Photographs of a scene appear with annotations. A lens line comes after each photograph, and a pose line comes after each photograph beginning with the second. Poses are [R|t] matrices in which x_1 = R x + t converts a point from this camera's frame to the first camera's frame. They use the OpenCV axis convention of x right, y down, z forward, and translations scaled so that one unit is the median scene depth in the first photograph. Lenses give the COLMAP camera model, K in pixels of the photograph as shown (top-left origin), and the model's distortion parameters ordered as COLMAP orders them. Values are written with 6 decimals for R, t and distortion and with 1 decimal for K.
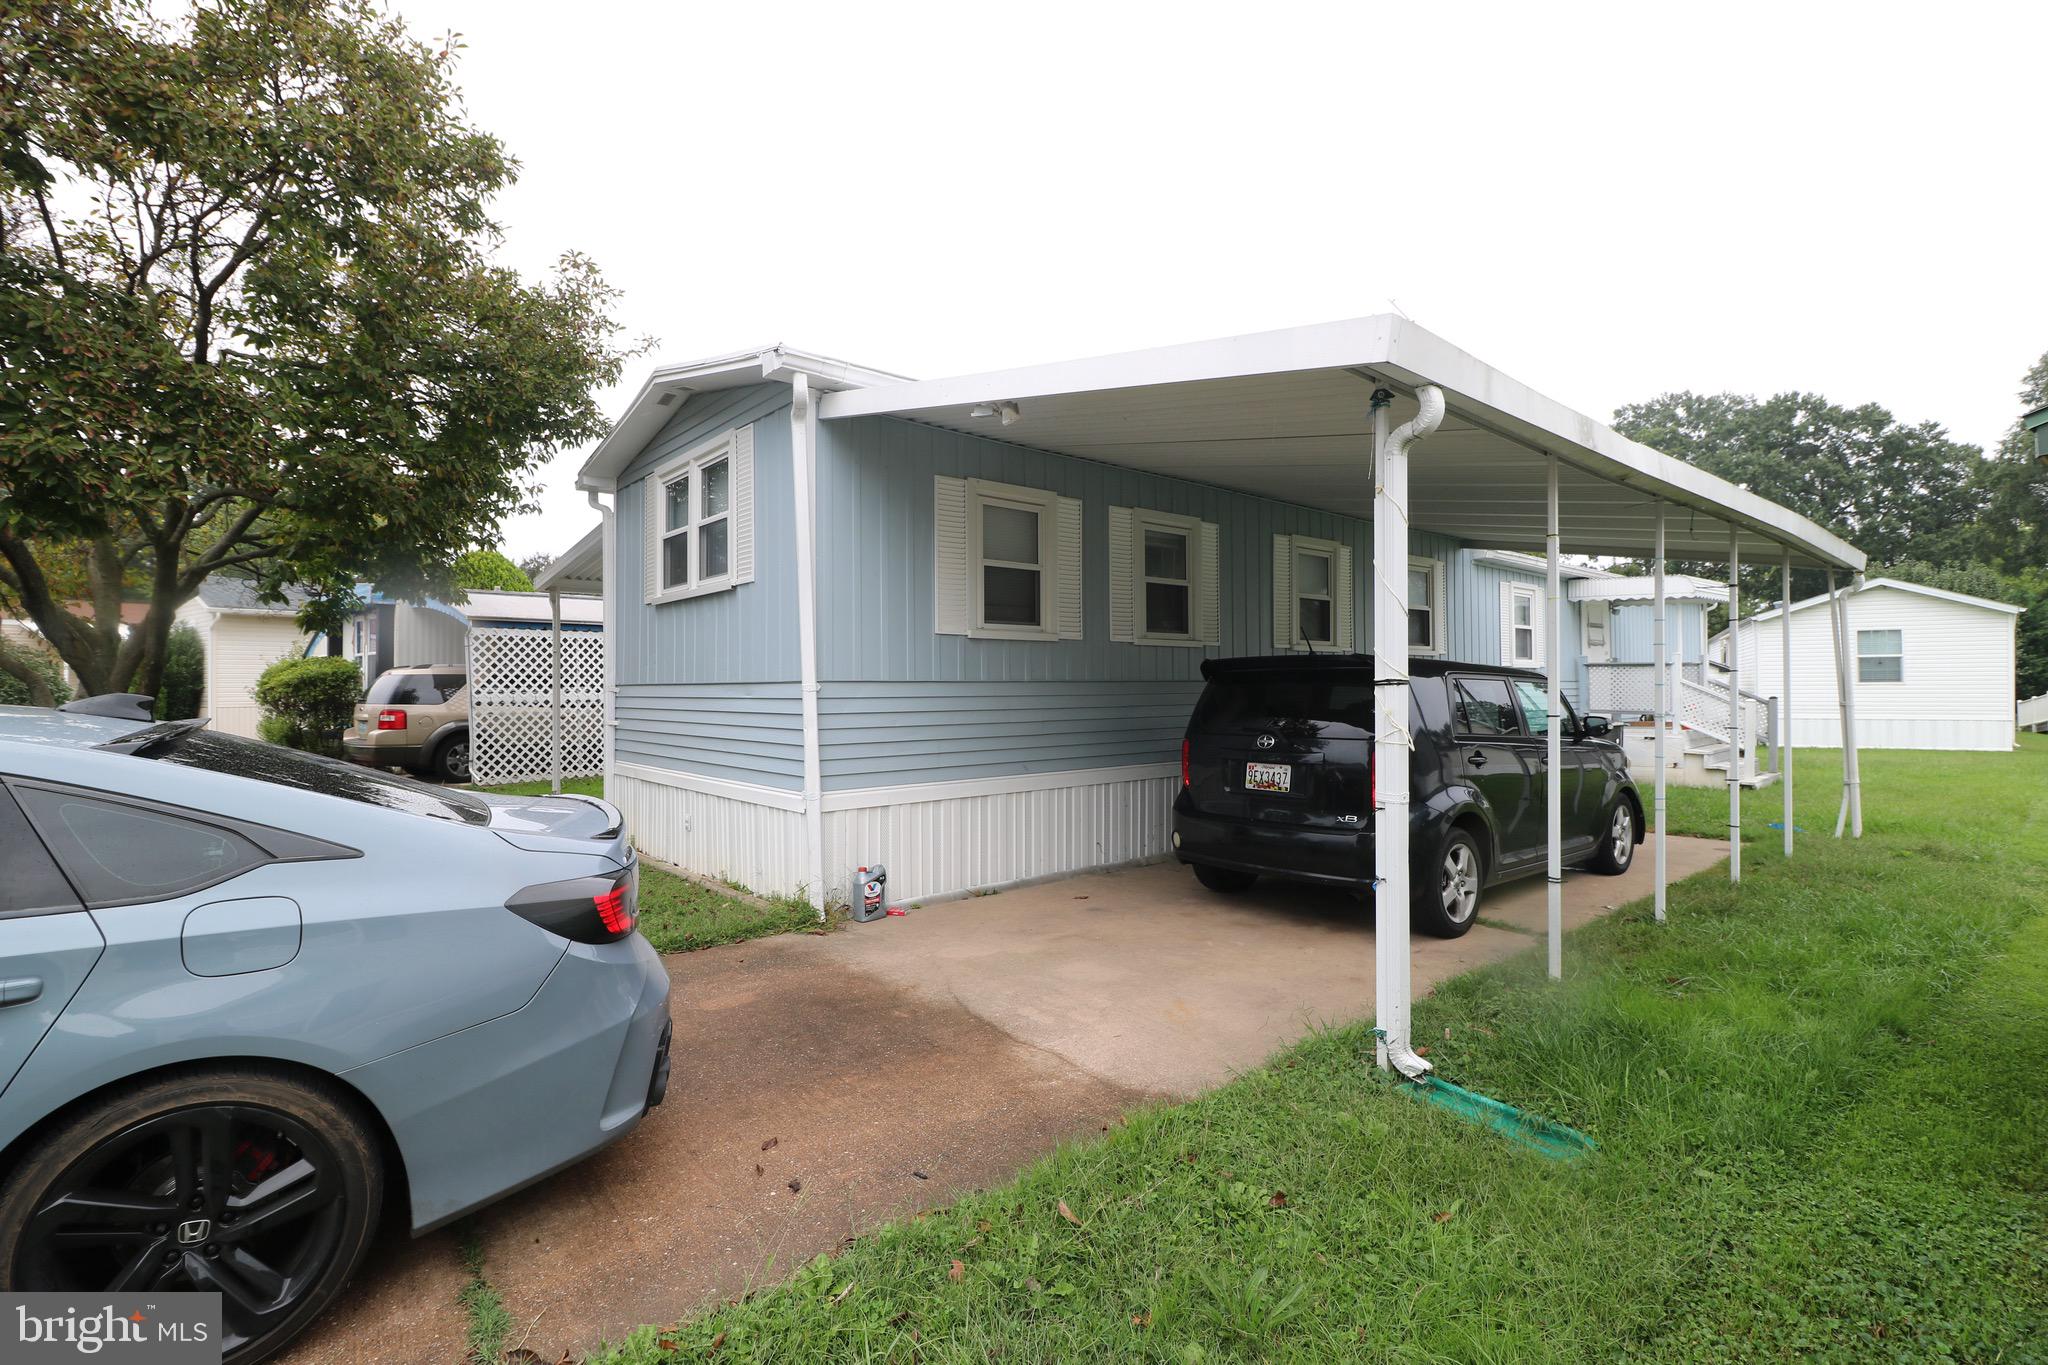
lens RADIAL K [[938.7, 0, 1028.3], [0, 938.7, 681.1], [0, 0, 1]] dist [-0.021942, -0.002182]
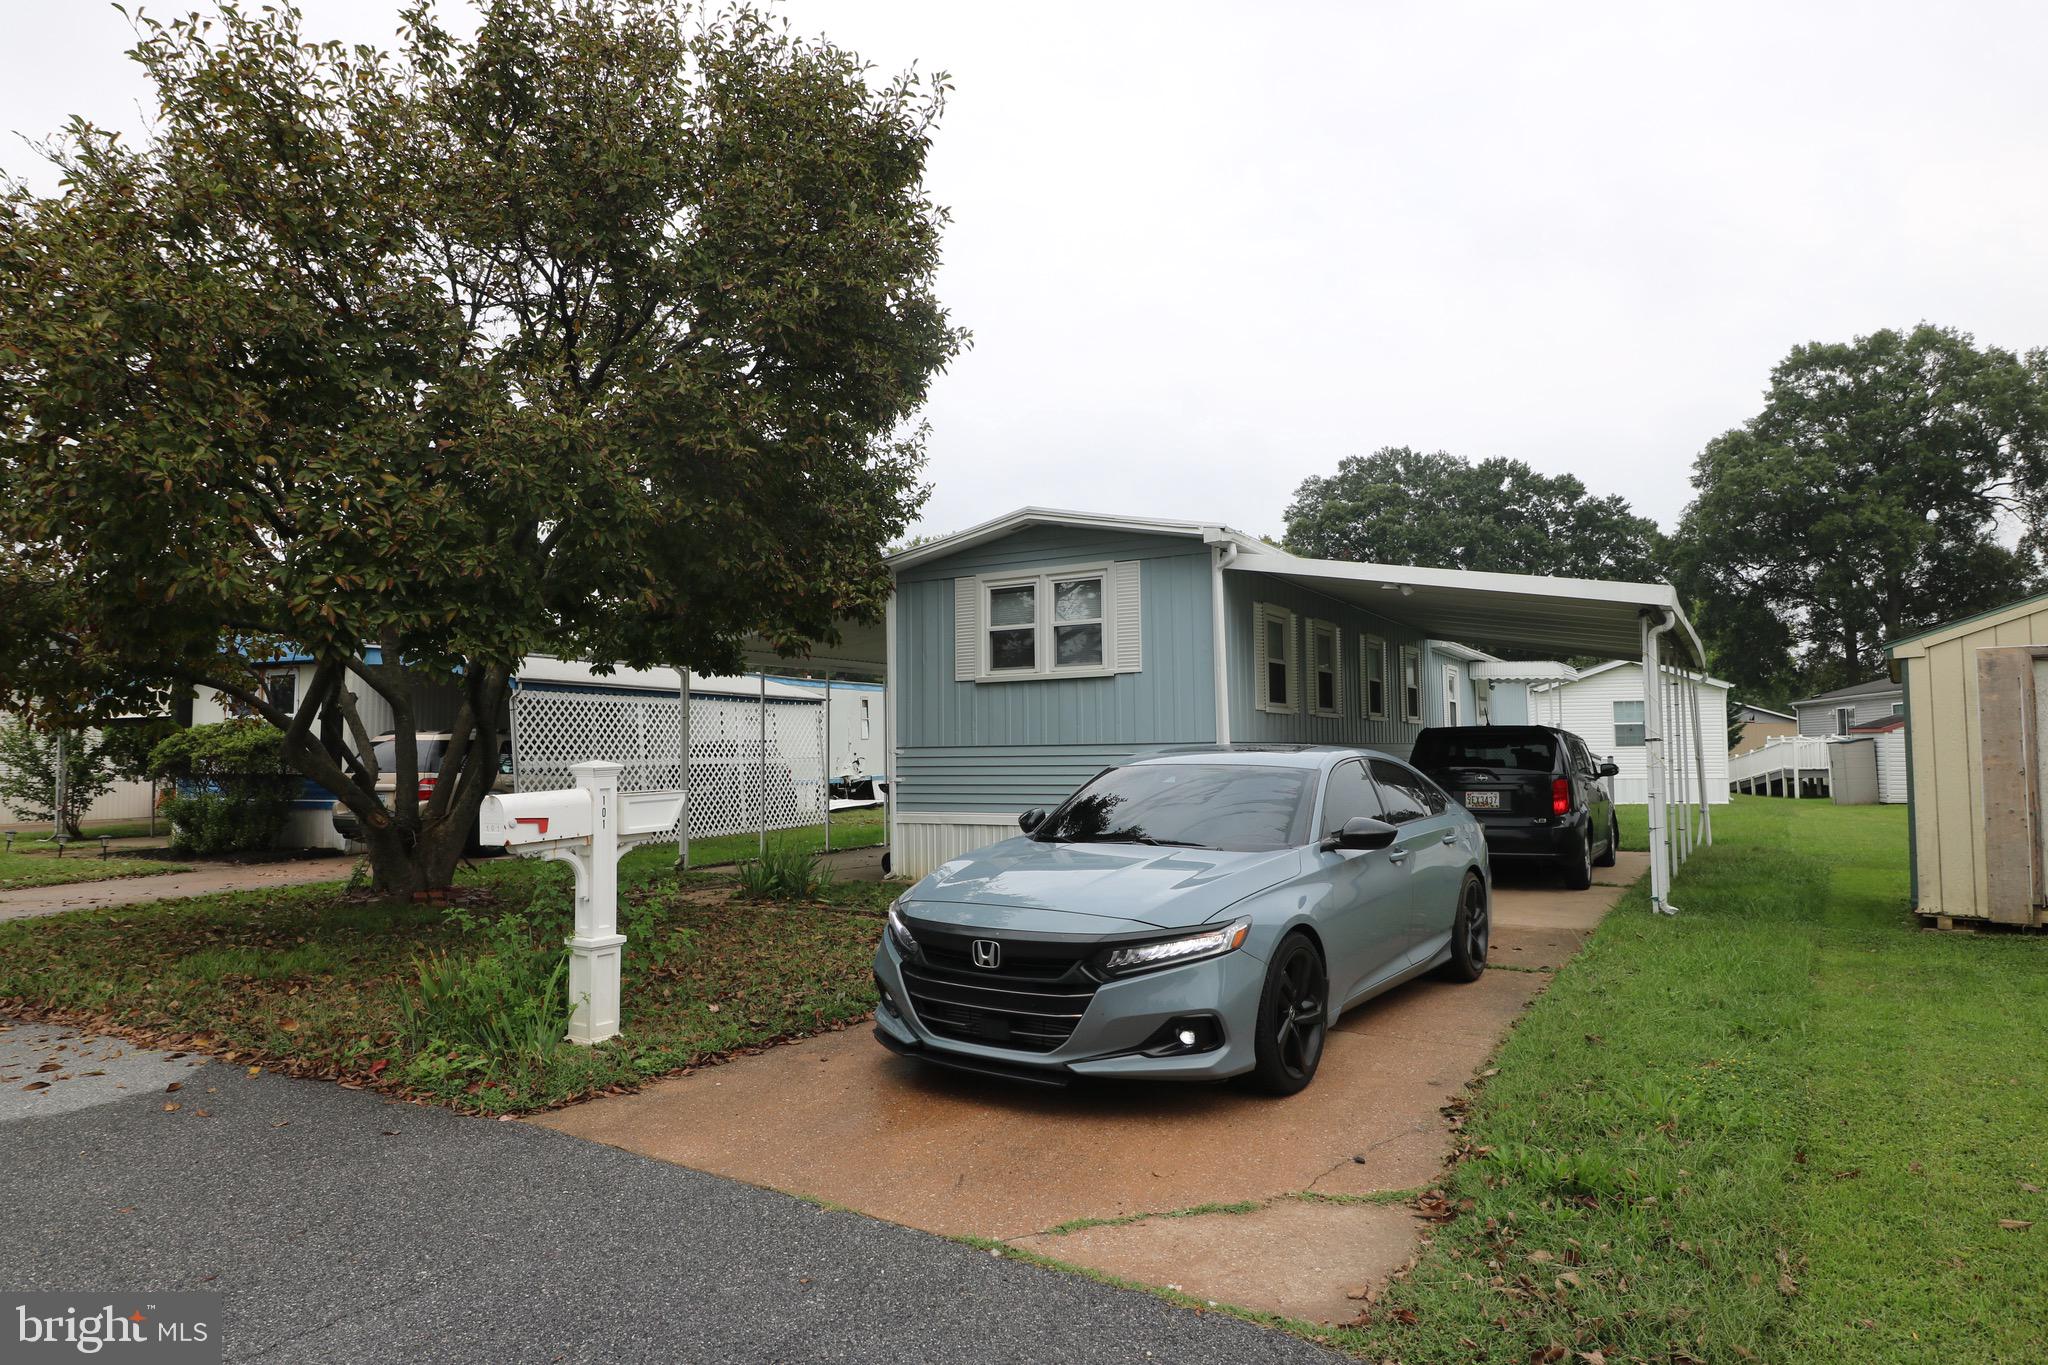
lens RADIAL K [[1231.0, 0, 1018.7], [0, 1231.0, 685.6], [0, 0, 1]] dist [-0.001428, -0.000763]
pose [[0.942240, 0.013830, 0.334652, -0.106371], [0.004230, 0.998576, -0.053179, 0.001187], [-0.334911, 0.051523, 0.940840, -0.066580]]
